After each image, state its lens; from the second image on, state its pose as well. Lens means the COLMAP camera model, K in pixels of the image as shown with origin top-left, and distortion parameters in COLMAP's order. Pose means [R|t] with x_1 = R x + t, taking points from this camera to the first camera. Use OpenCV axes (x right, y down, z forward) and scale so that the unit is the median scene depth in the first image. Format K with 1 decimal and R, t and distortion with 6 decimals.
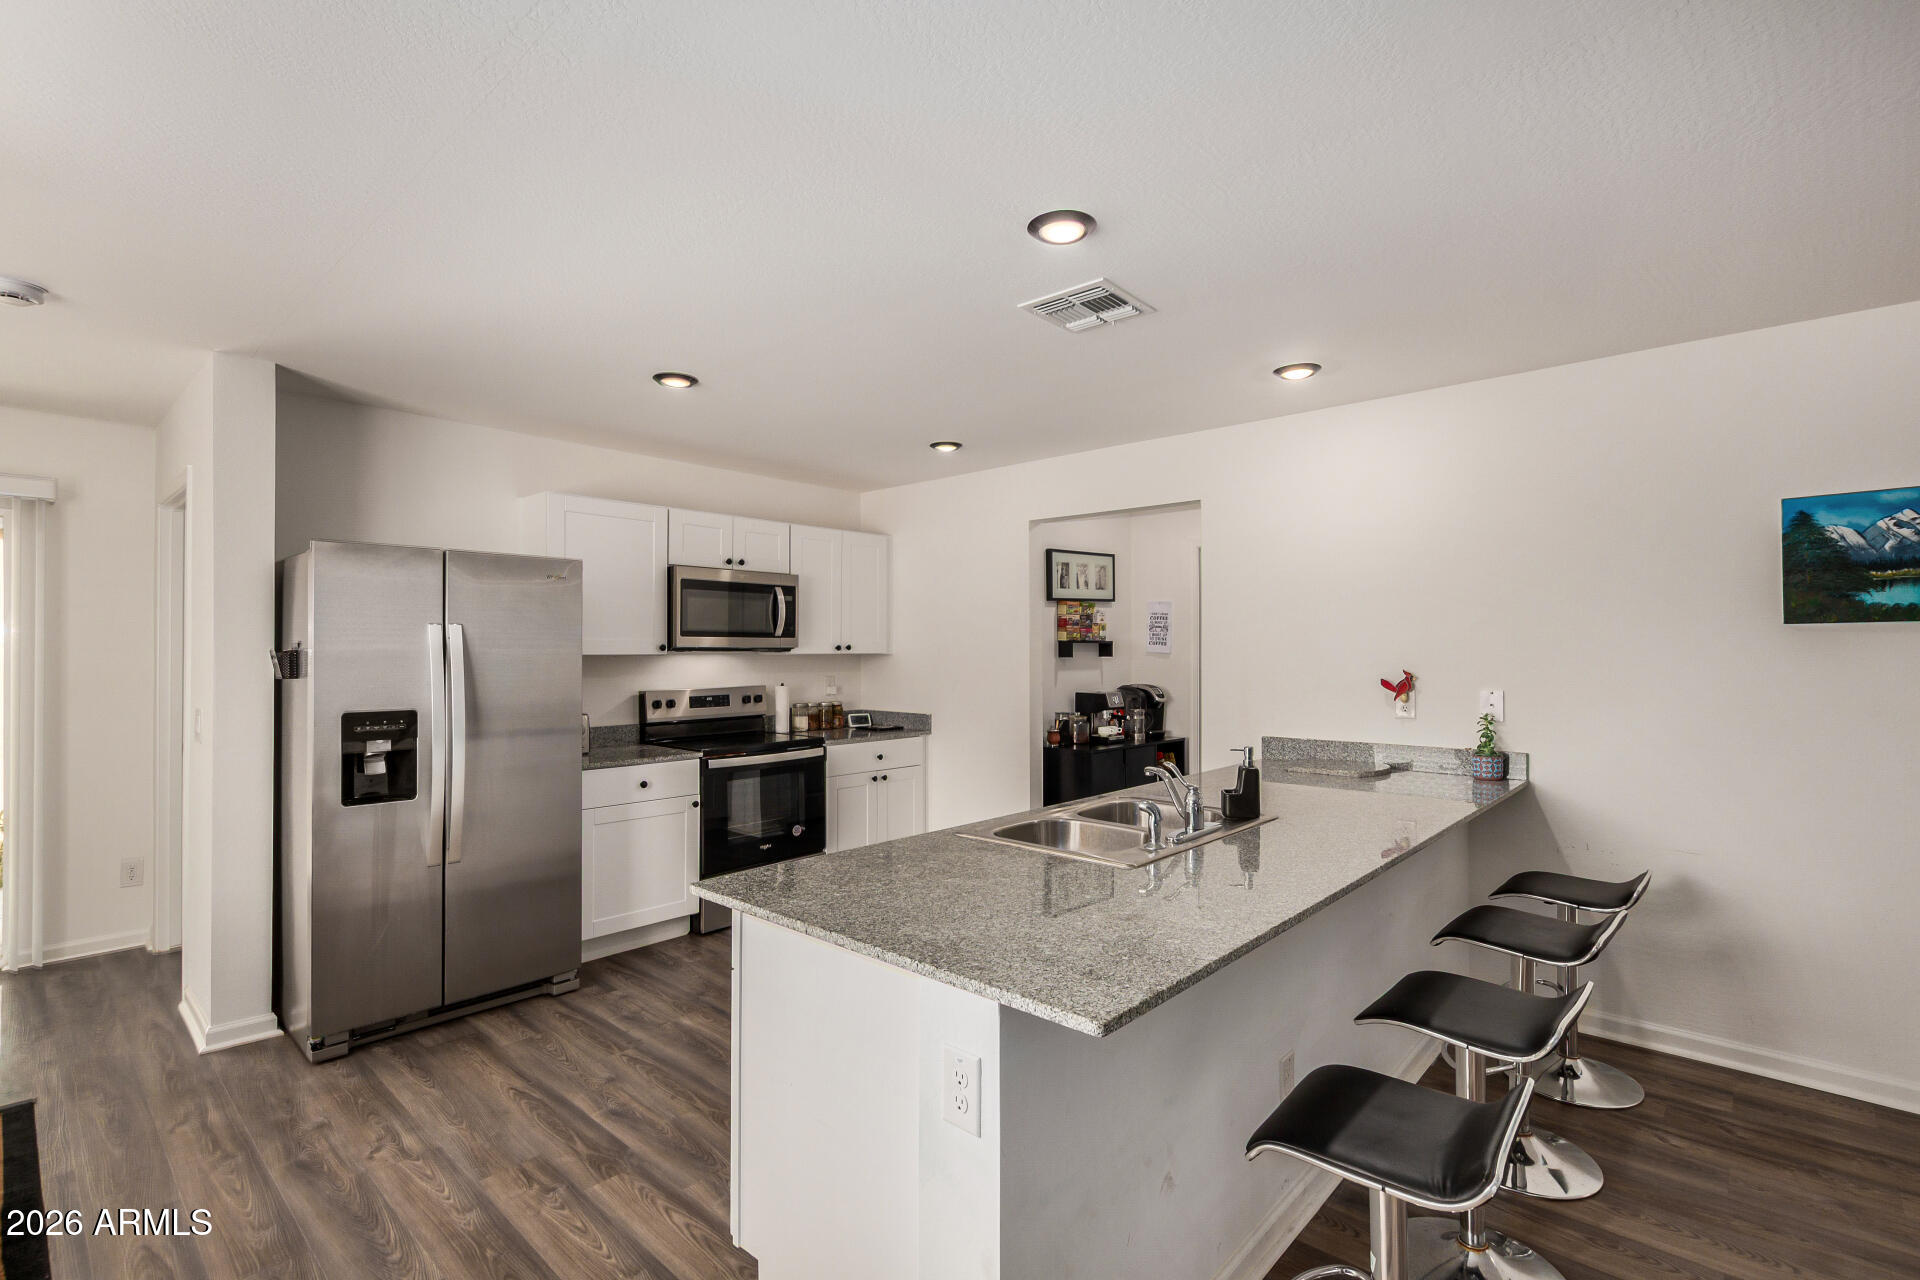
lens RADIAL K [[882.2, 0, 960.4], [0, 882.2, 637.2], [0, 0, 1]] dist [0.006291, -0.000383]
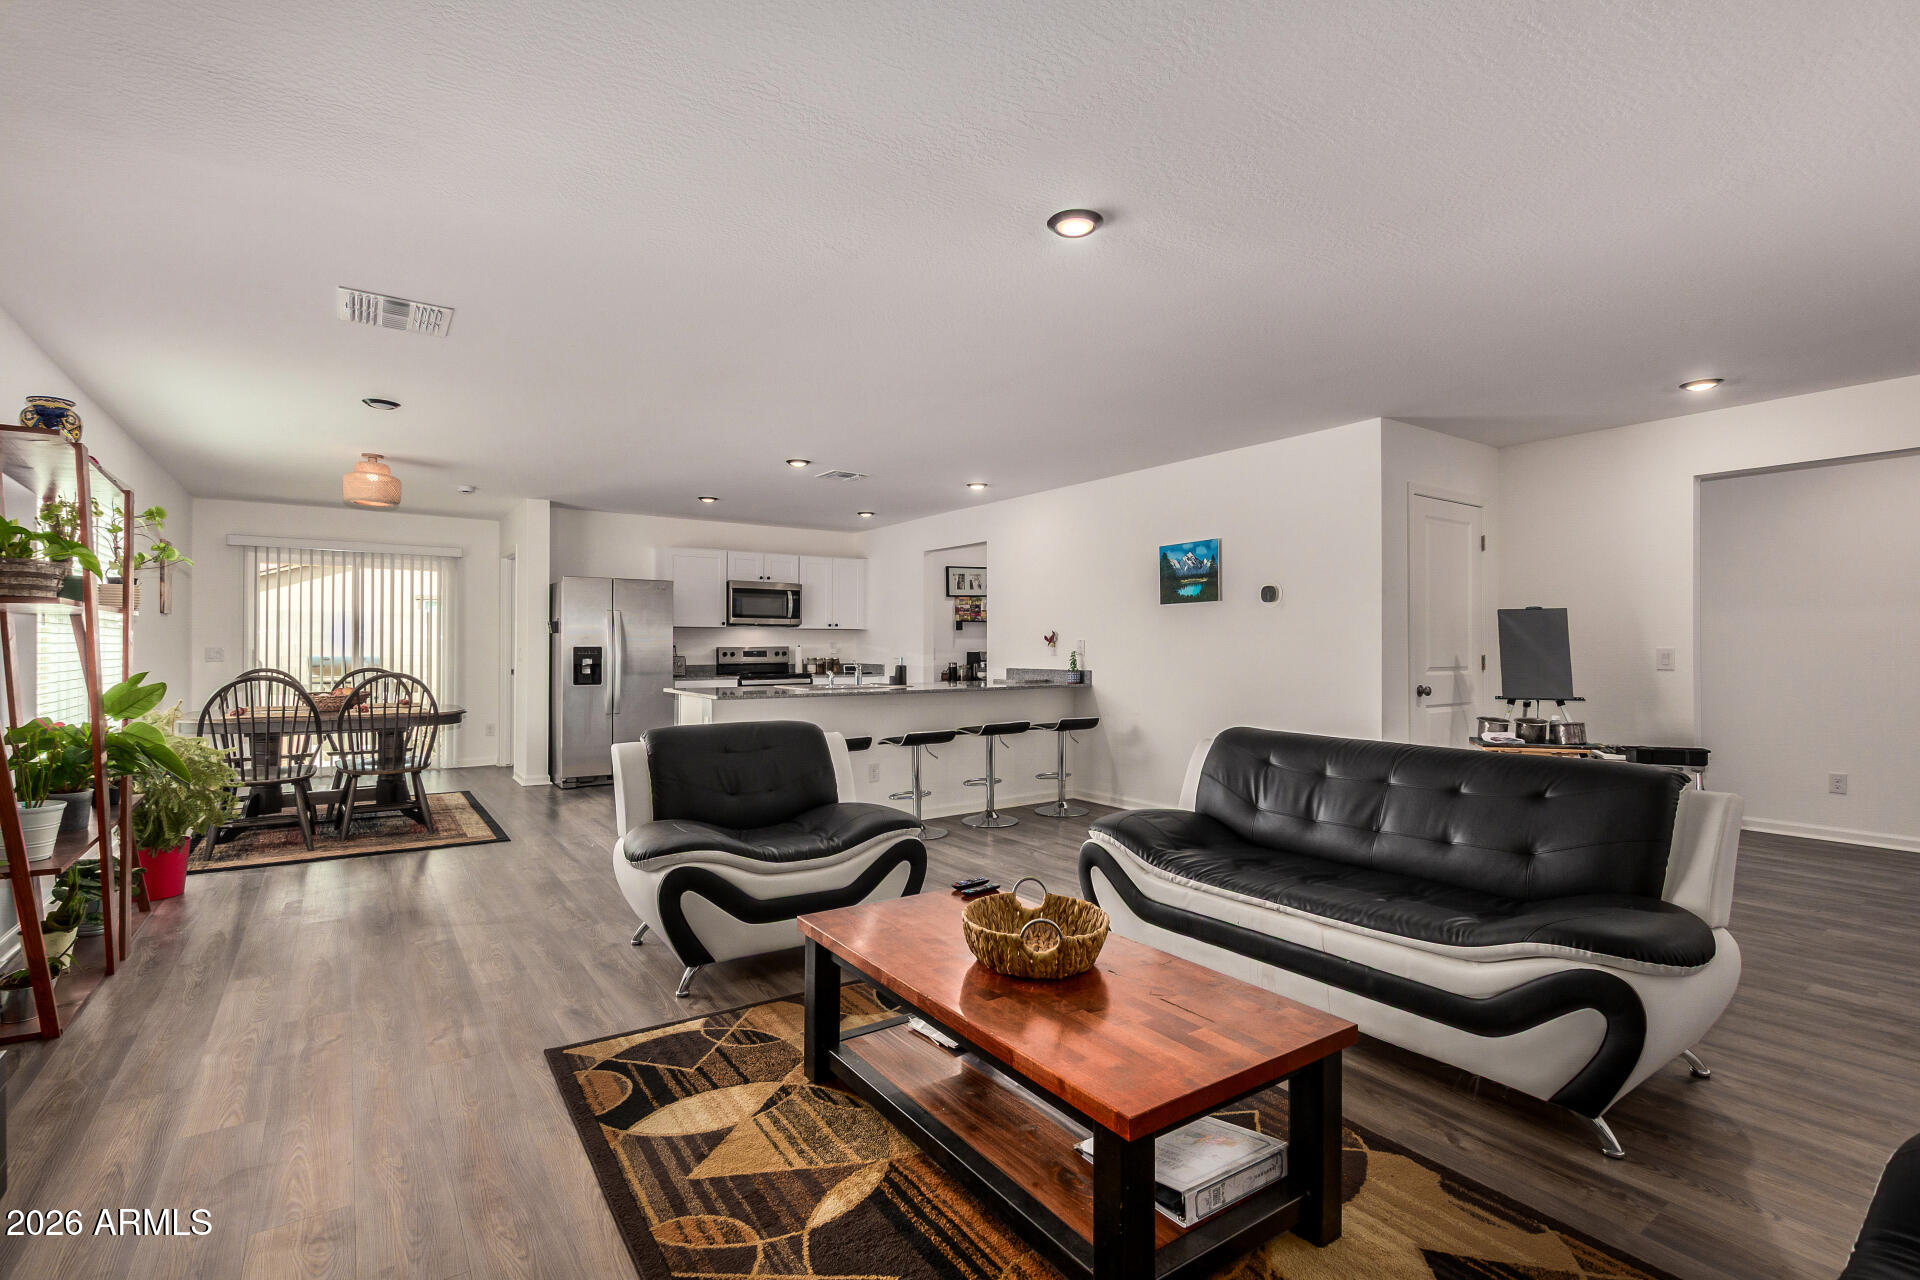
lens RADIAL K [[882.2, 0, 957.7], [0, 882.2, 630.3], [0, 0, 1]] dist [0.006291, -0.000383]
pose [[0.974796, -0.002793, -0.223079, 0.558463], [0.001915, 0.999990, -0.004150, 0.033554], [0.223088, 0.003618, 0.974792, -0.724542]]
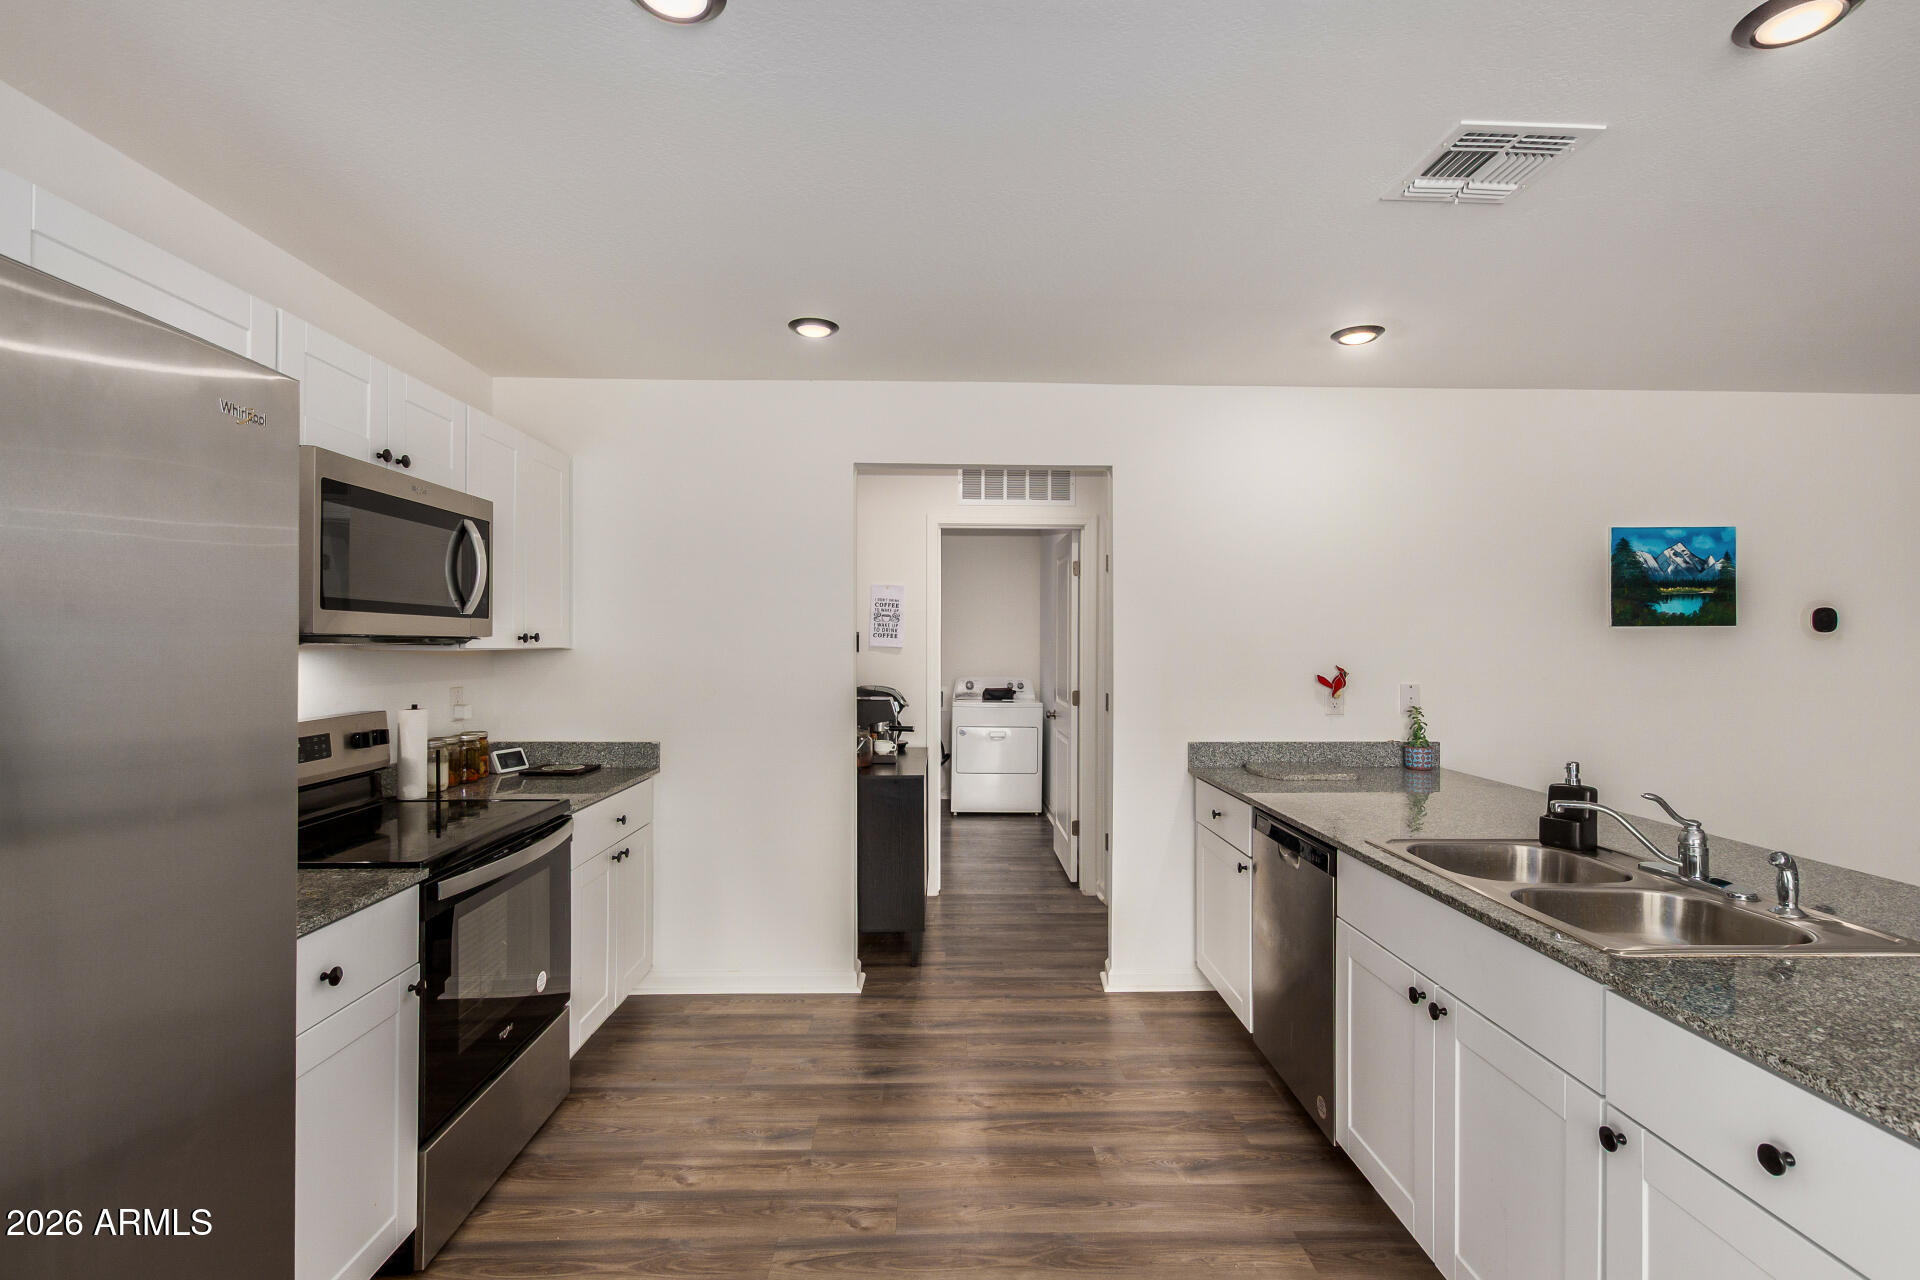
lens RADIAL K [[882.2, 0, 963.4], [0, 882.2, 639.8], [0, 0, 1]] dist [0.006291, -0.000383]
pose [[0.721782, 0.006465, 0.692090, -0.368375], [-0.015020, 0.999867, 0.006325, 0.006035], [-0.691957, -0.014960, 0.721784, 0.438791]]
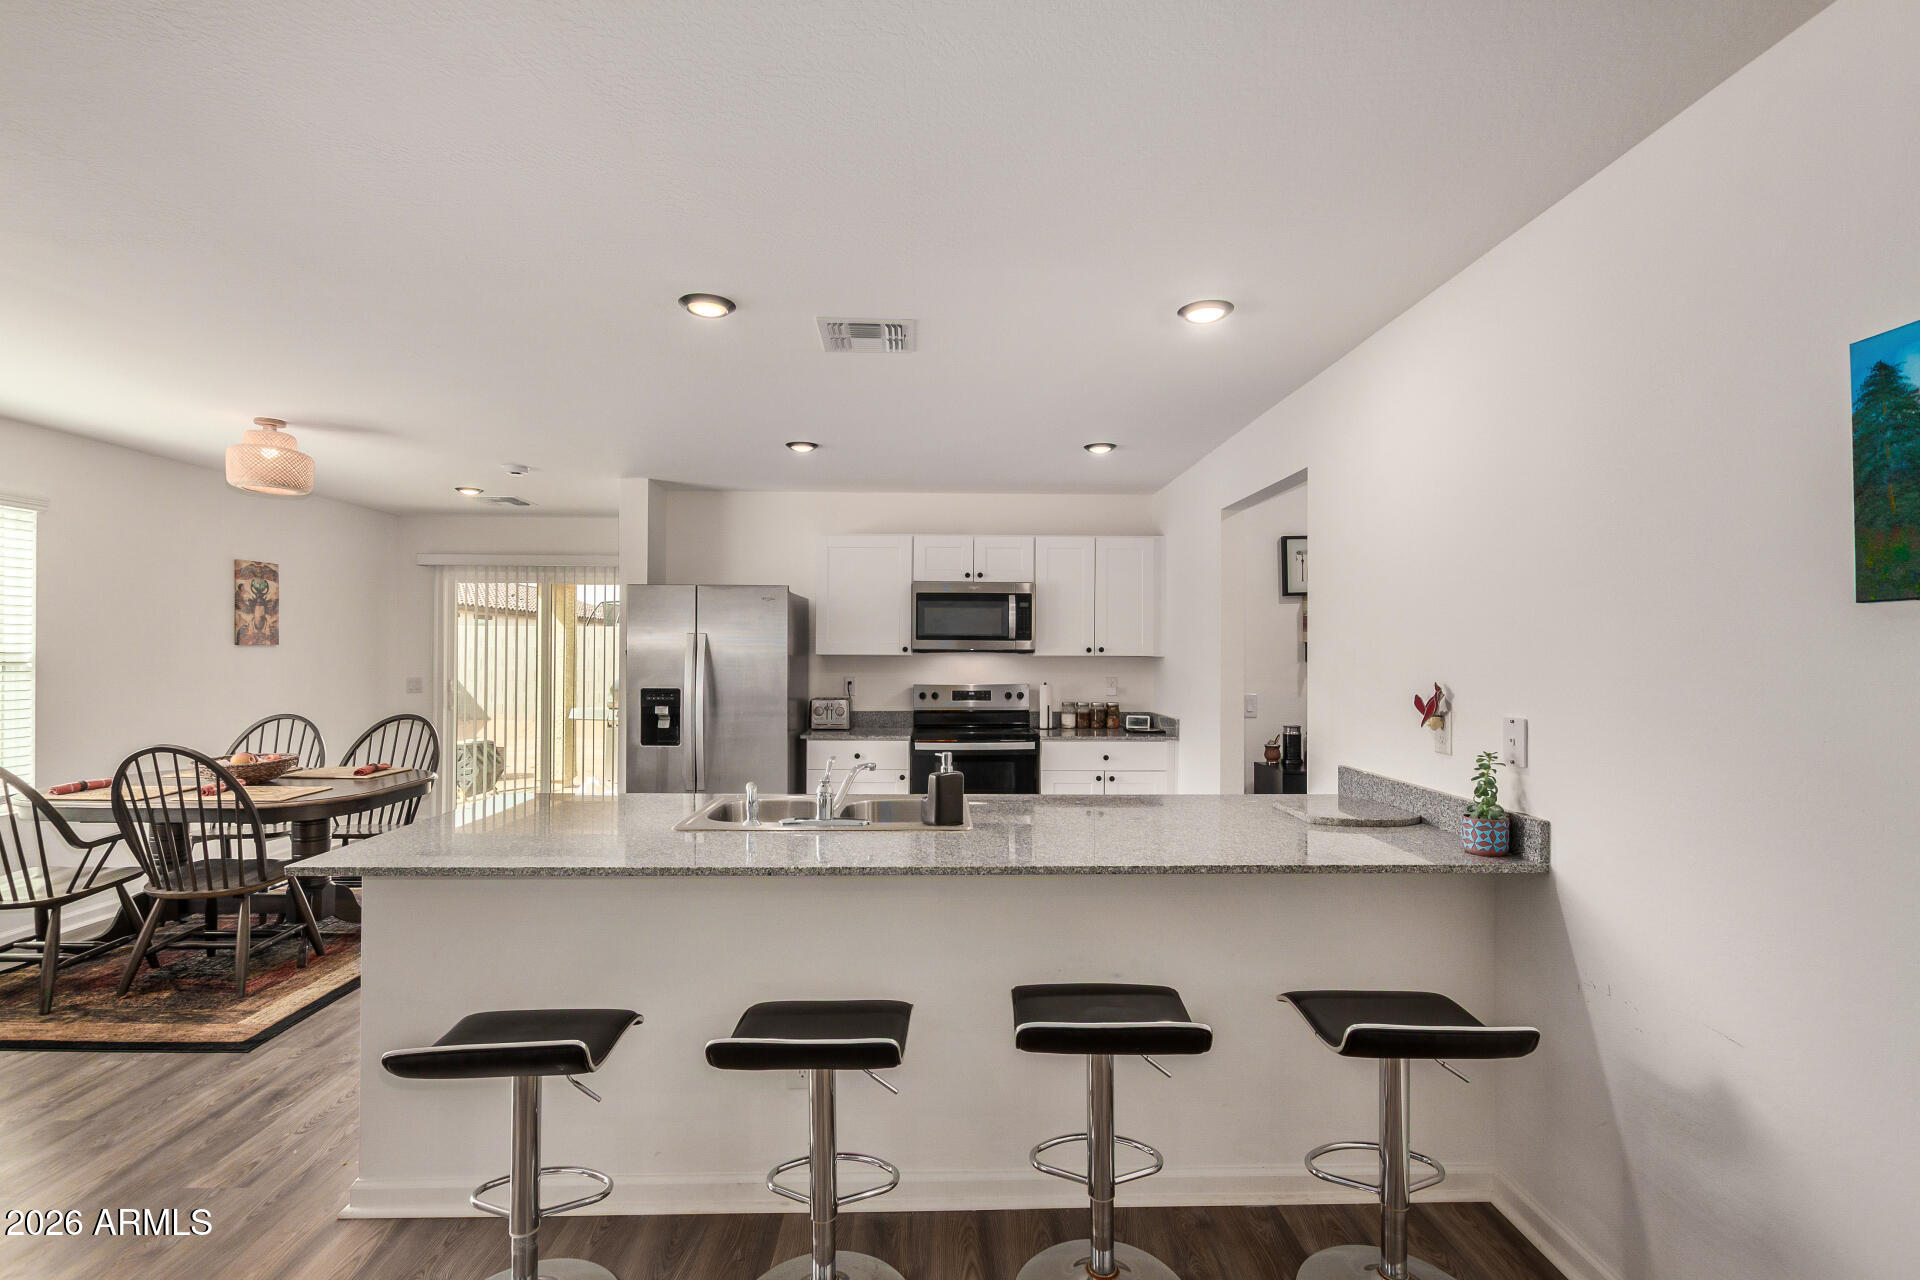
lens RADIAL K [[882.2, 0, 947.5], [0, 882.2, 639.2], [0, 0, 1]] dist [0.006291, -0.000383]
pose [[0.682367, -0.006263, -0.730983, 0.569140], [0.005591, 0.999979, -0.003350, 0.002065], [0.730988, -0.001801, 0.682388, 0.189221]]
